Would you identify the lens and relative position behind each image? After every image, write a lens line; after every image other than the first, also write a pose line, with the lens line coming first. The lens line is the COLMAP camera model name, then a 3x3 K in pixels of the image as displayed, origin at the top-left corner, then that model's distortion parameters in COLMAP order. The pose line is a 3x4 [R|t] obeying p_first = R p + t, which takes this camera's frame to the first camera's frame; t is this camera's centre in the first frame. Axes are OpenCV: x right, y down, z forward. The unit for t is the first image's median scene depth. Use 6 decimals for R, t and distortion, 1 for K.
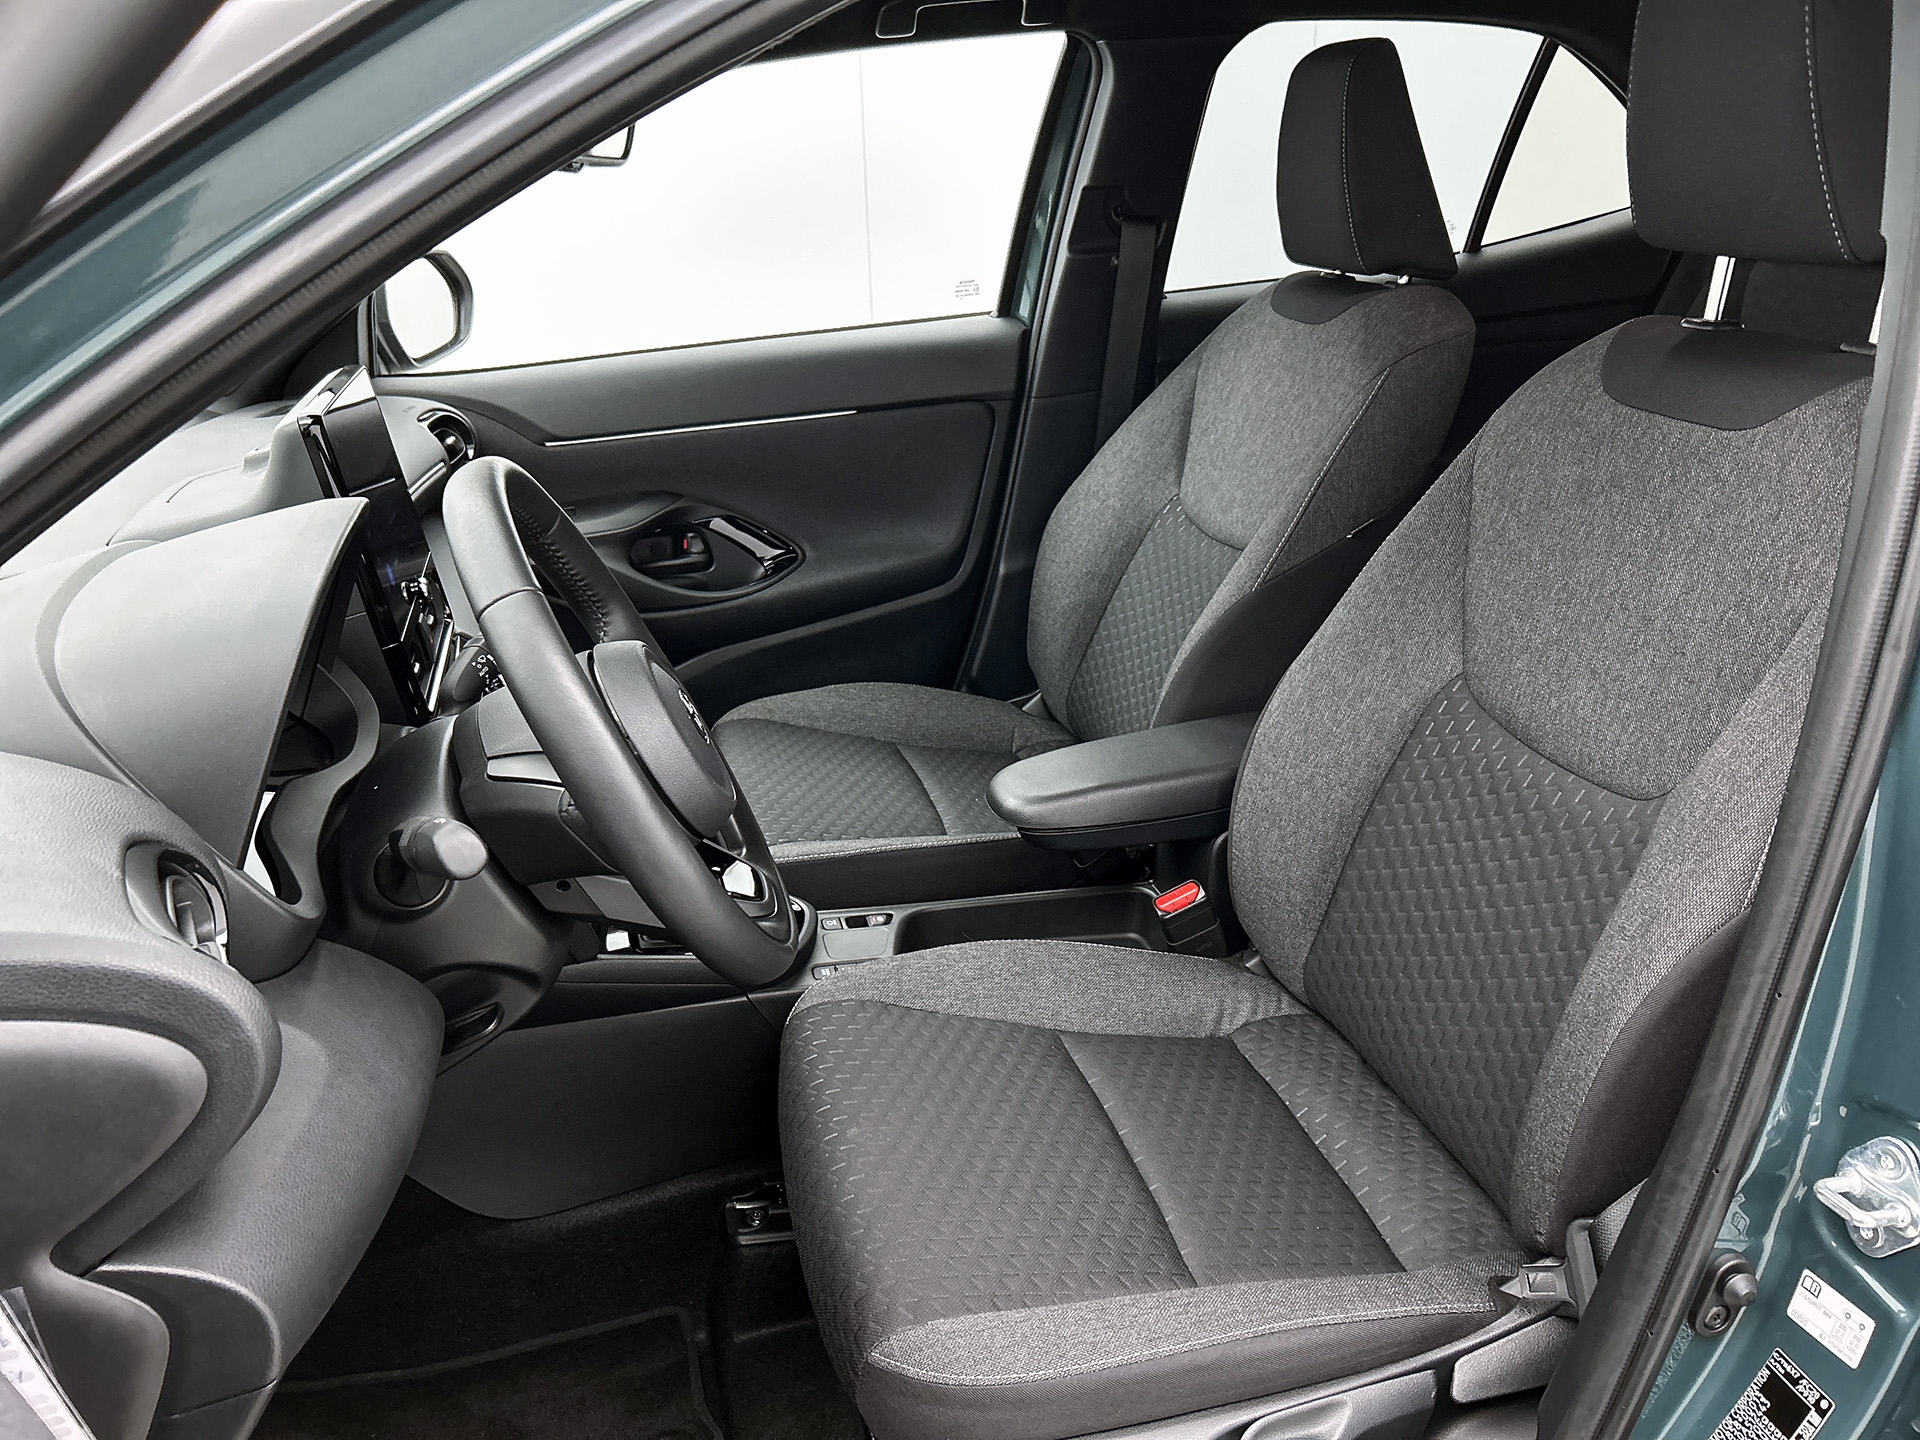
lens RADIAL K [[1425.8, 0, 960.0], [0, 1425.8, 720.0], [0, 0, 1]] dist [0.068419, -0.121819]
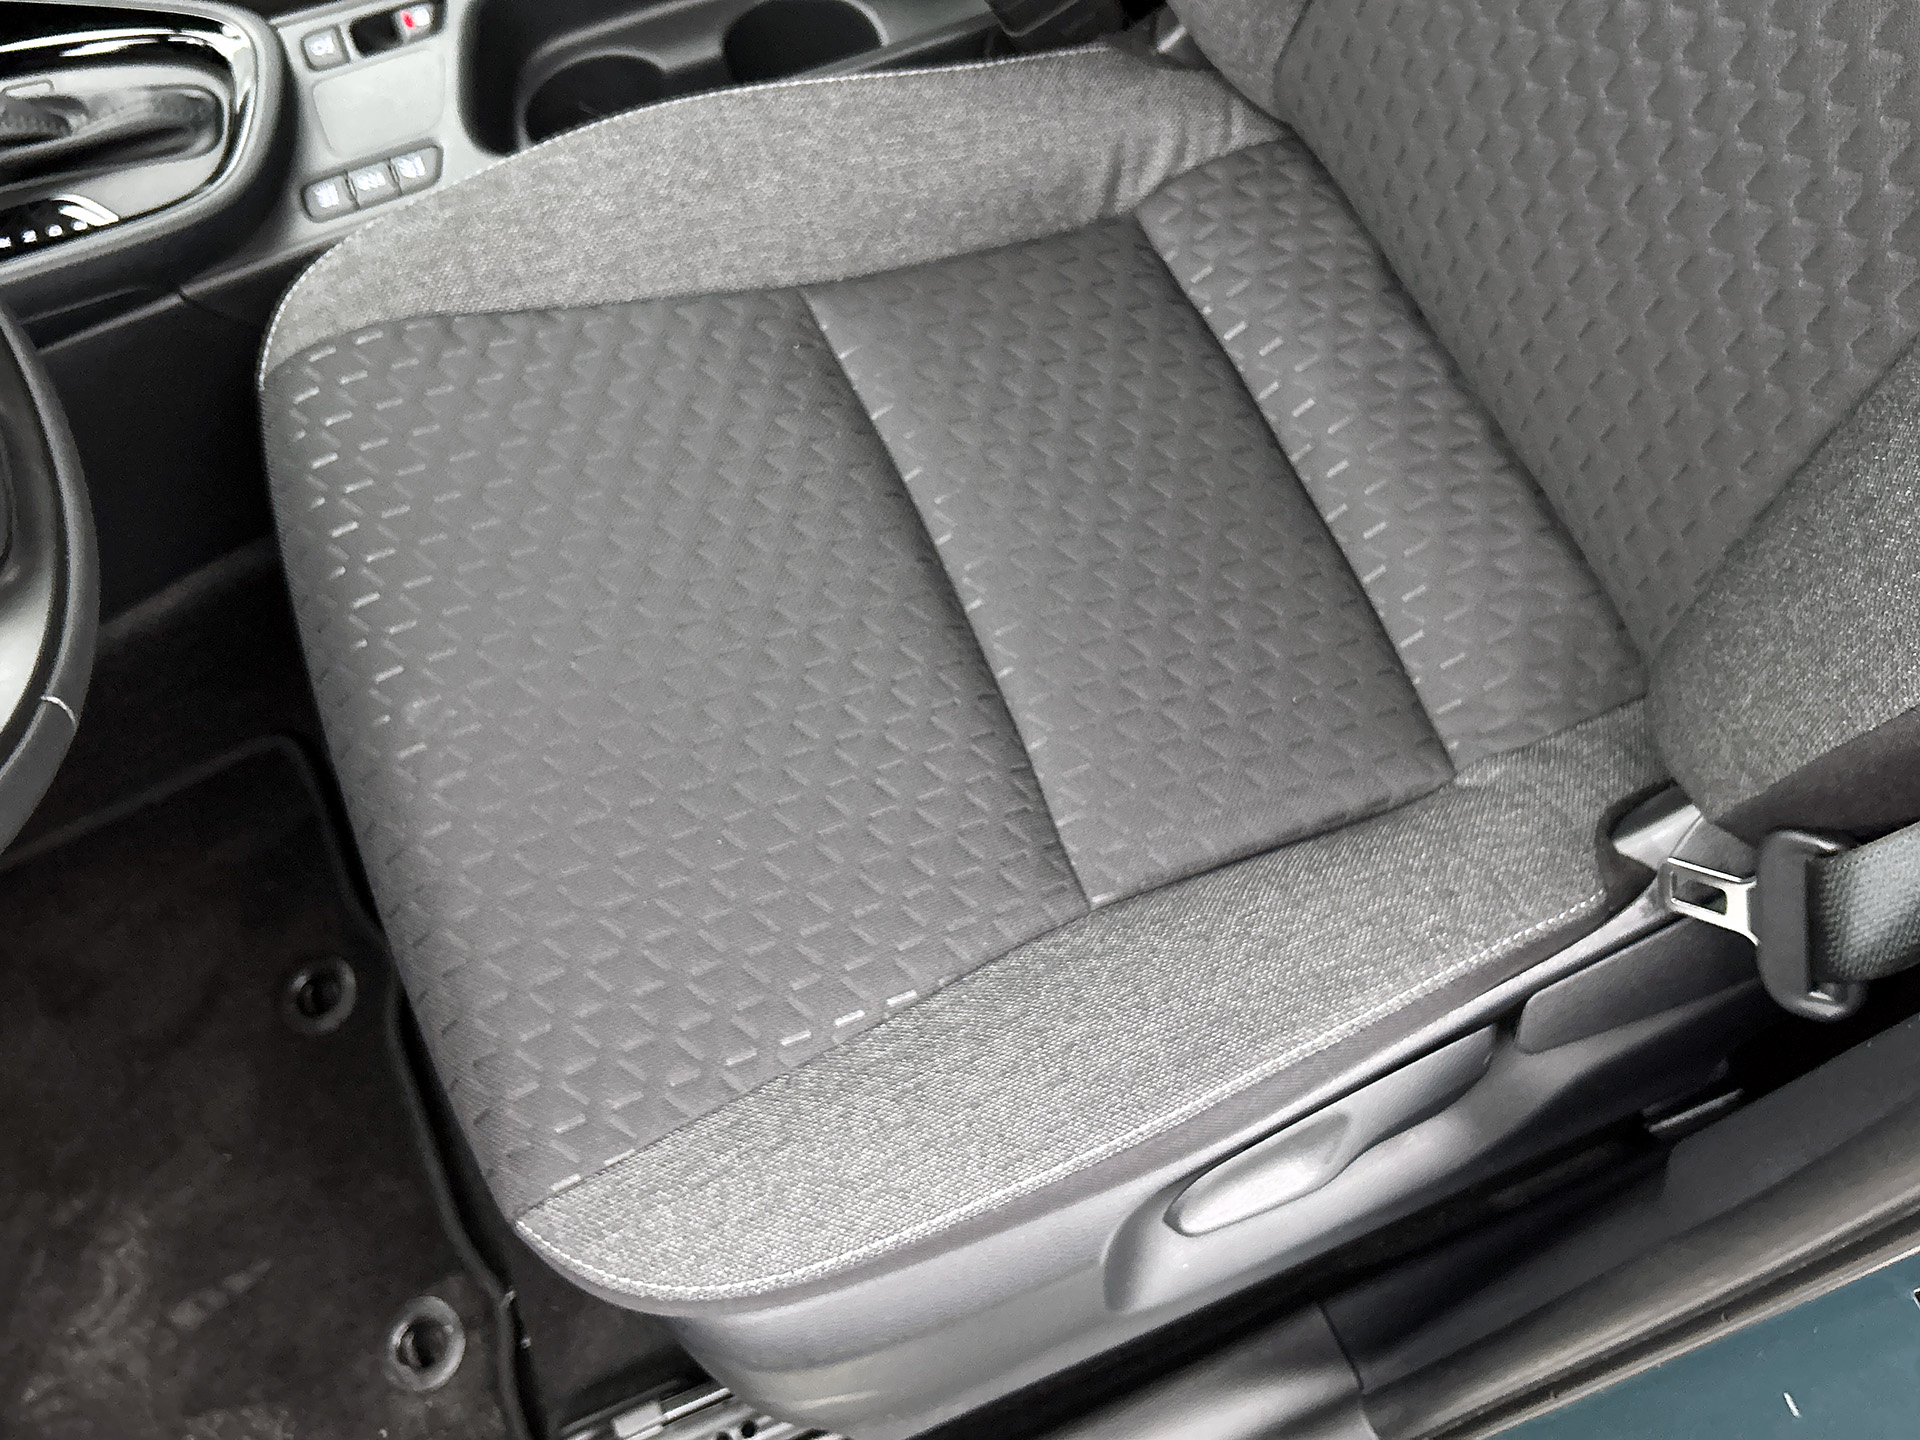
lens RADIAL K [[1766.5, 0, 994.0], [0, 1766.5, 713.8], [0, 0, 1]] dist [0.006947, -0.001169]
pose [[0.986703, -0.160099, 0.028032, 0.093476], [0.093121, 0.698199, 0.709821, -0.119108], [-0.133214, -0.697772, 0.703824, 0.438769]]
